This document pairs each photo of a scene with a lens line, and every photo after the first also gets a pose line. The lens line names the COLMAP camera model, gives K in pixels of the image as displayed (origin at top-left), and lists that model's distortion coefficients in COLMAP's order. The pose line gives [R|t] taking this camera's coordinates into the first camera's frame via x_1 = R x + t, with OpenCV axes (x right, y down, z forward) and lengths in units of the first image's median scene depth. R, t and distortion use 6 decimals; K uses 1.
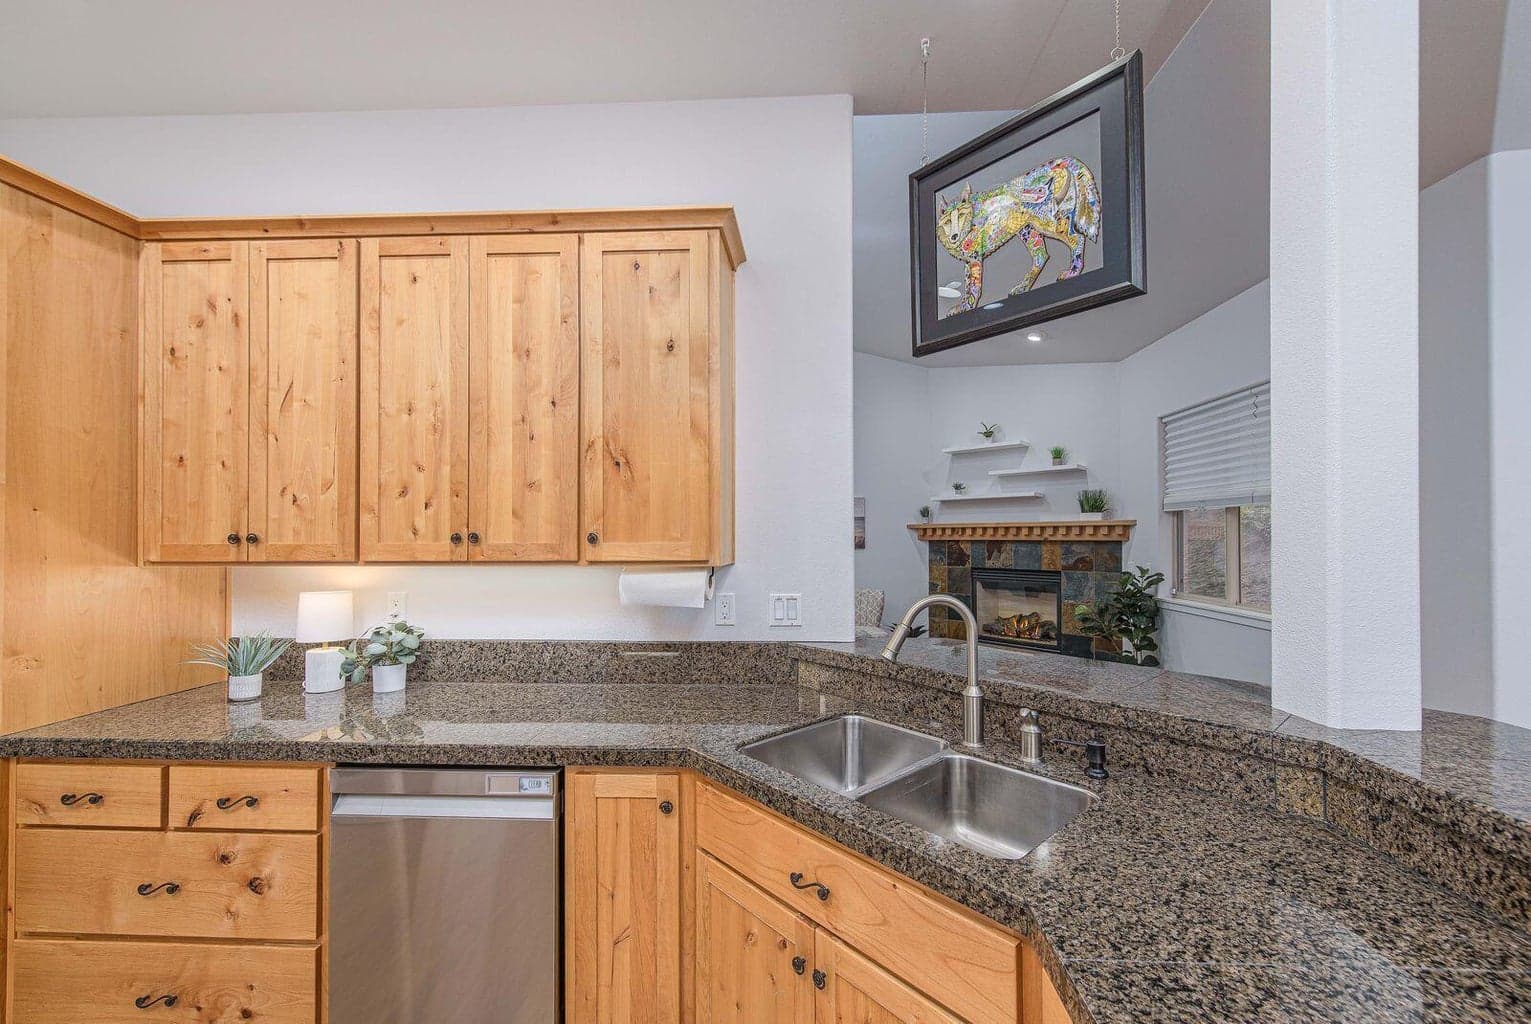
lens RADIAL K [[610.4, 0, 760.9], [0, 610.4, 531.4], [0, 0, 1]] dist [0.001882, 0.000151]
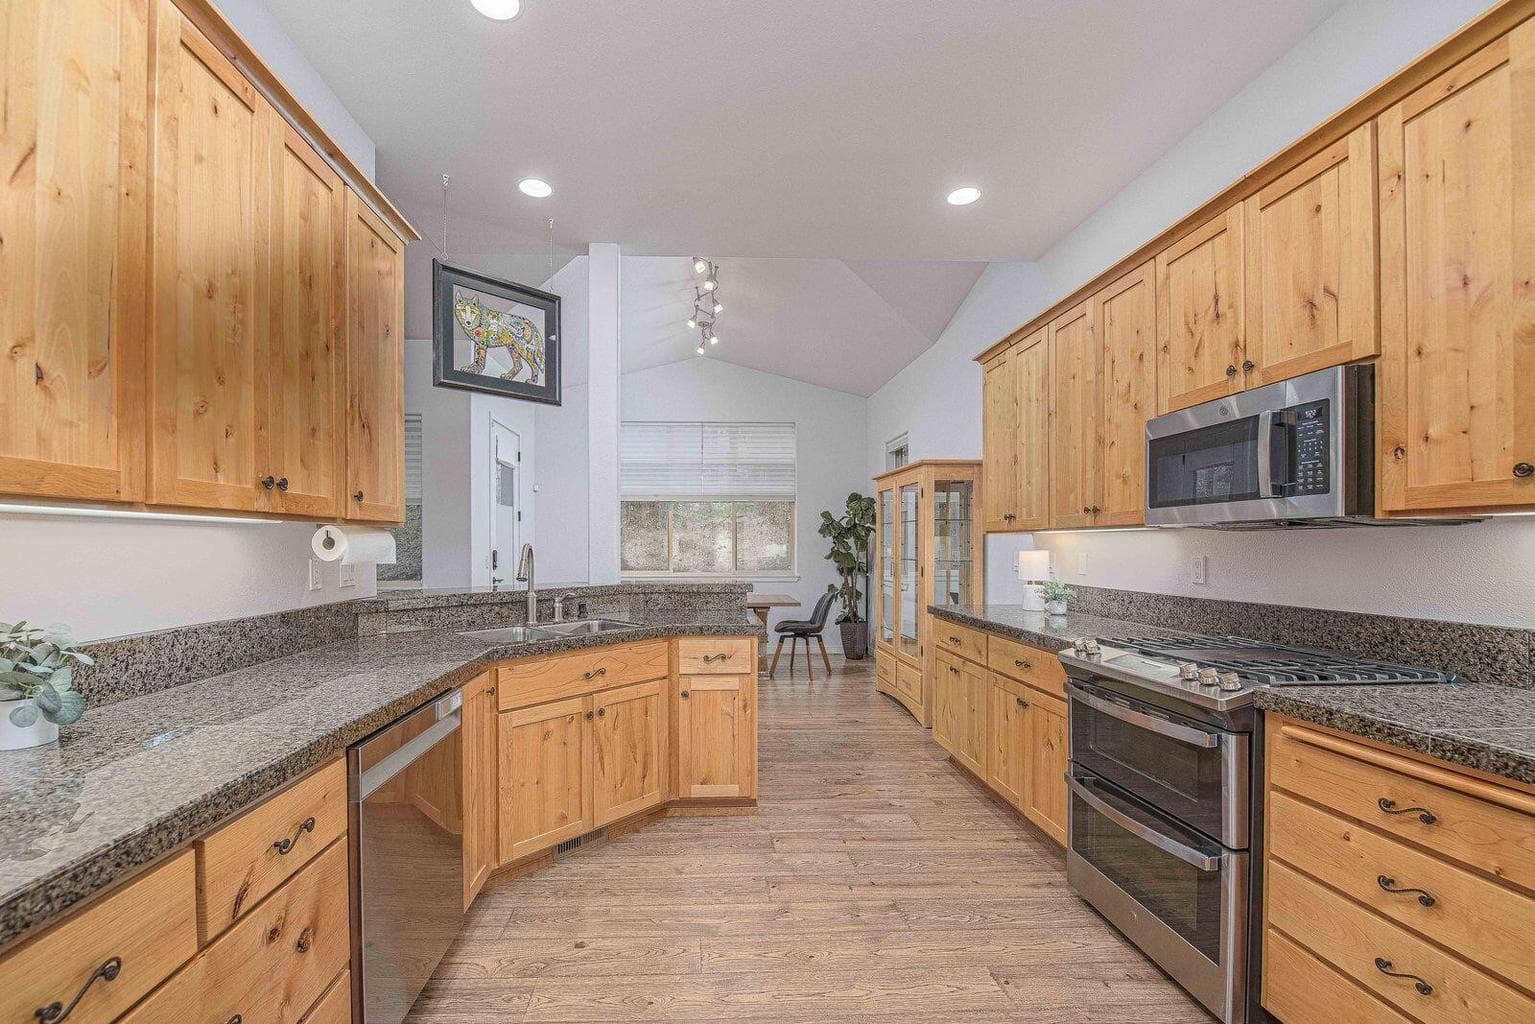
lens RADIAL K [[612.0, 0, 762.9], [0, 612.0, 531.5], [0, 0, 1]] dist [0.001882, 0.000151]
pose [[-0.145280, 0.020843, 0.989171, -1.354553], [-0.006404, 0.999737, -0.022007, 0.086025], [-0.989370, -0.009532, -0.145108, 0.476490]]
